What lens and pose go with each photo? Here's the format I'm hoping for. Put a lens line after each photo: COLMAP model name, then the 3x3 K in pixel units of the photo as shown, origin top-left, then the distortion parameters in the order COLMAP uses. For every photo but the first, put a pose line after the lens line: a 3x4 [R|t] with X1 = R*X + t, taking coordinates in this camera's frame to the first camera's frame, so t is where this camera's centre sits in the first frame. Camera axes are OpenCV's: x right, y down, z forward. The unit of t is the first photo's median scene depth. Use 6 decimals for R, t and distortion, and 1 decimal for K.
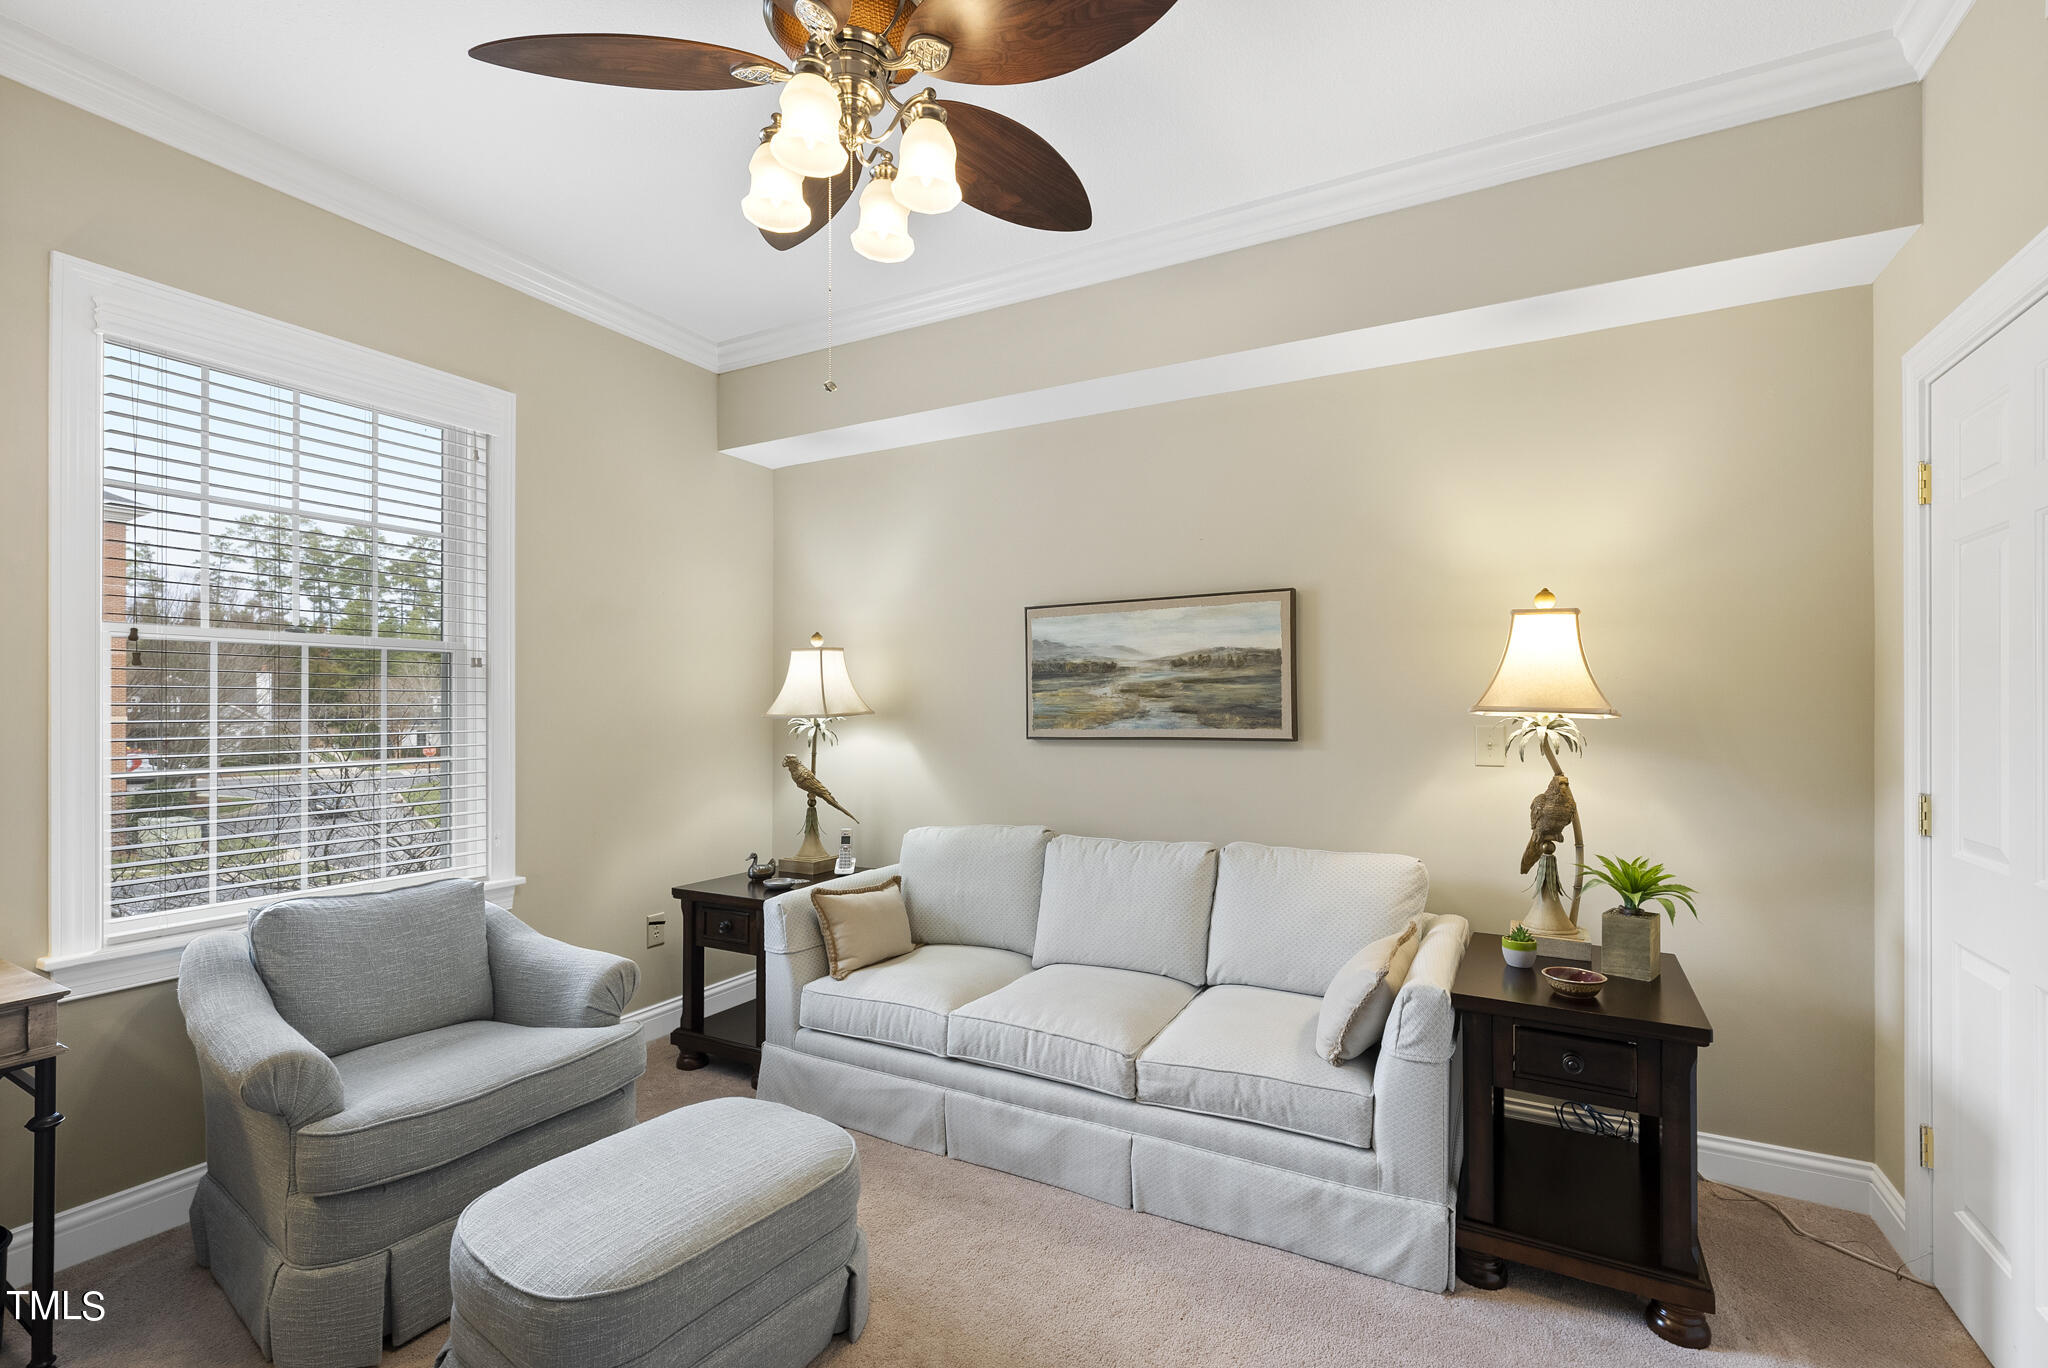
lens RADIAL K [[902.8, 0, 1024.0], [0, 902.8, 684.0], [0, 0, 1]] dist [-0.000537, 0.000017]
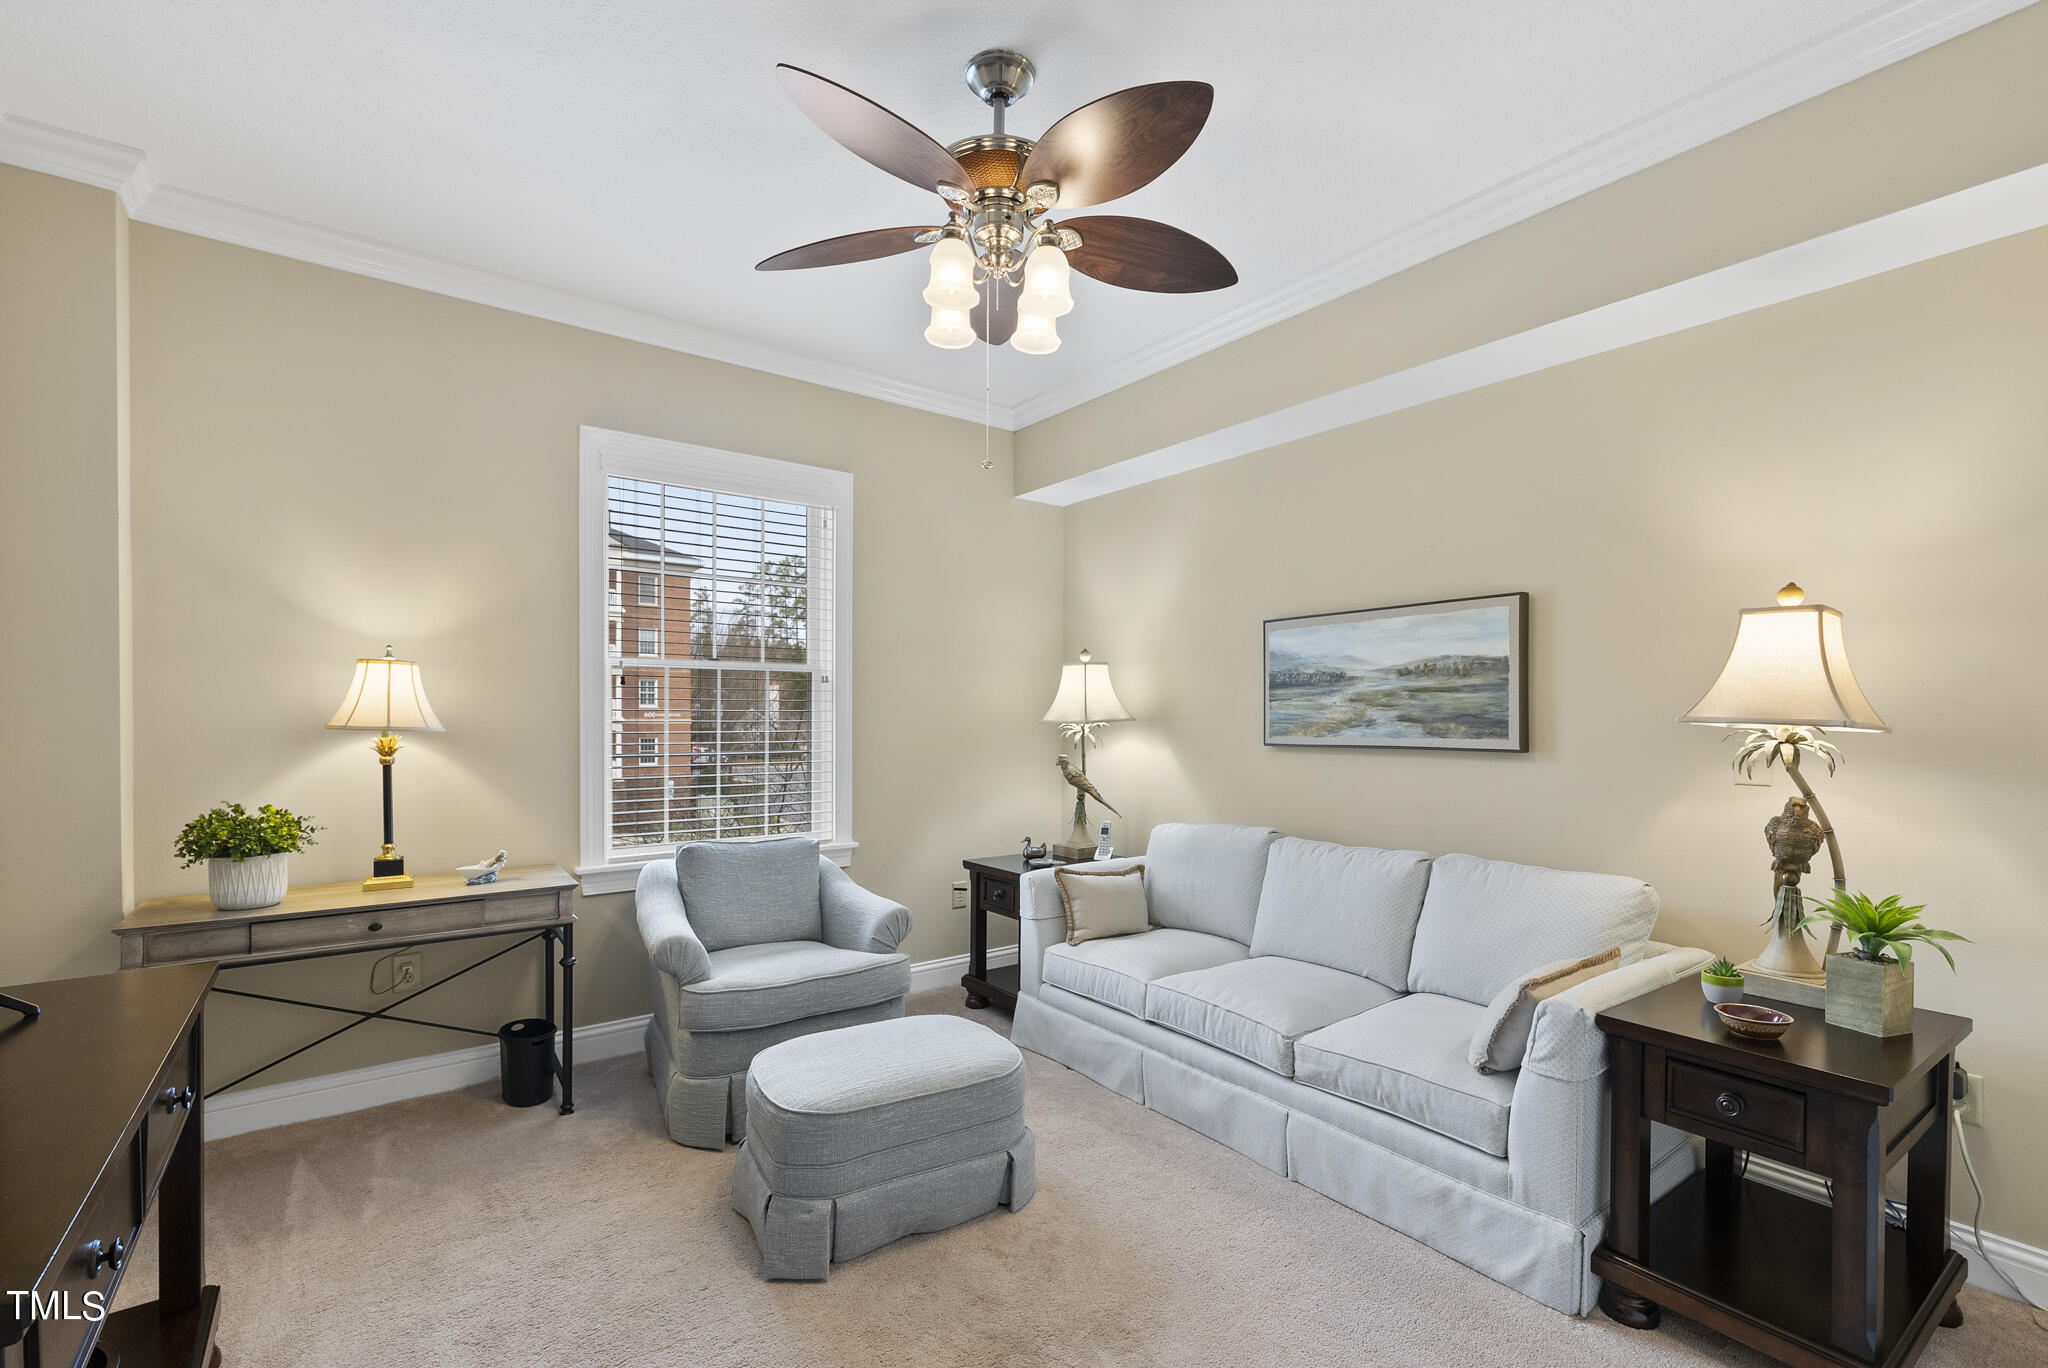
lens RADIAL K [[901.7, 0, 1024.7], [0, 901.7, 696.8], [0, 0, 1]] dist [-0.000199, -0.000330]
pose [[0.907153, -0.002733, -0.420792, 0.267587], [0.004836, 0.999981, 0.003932, -0.002288], [0.420773, -0.005602, 0.907148, -0.104832]]
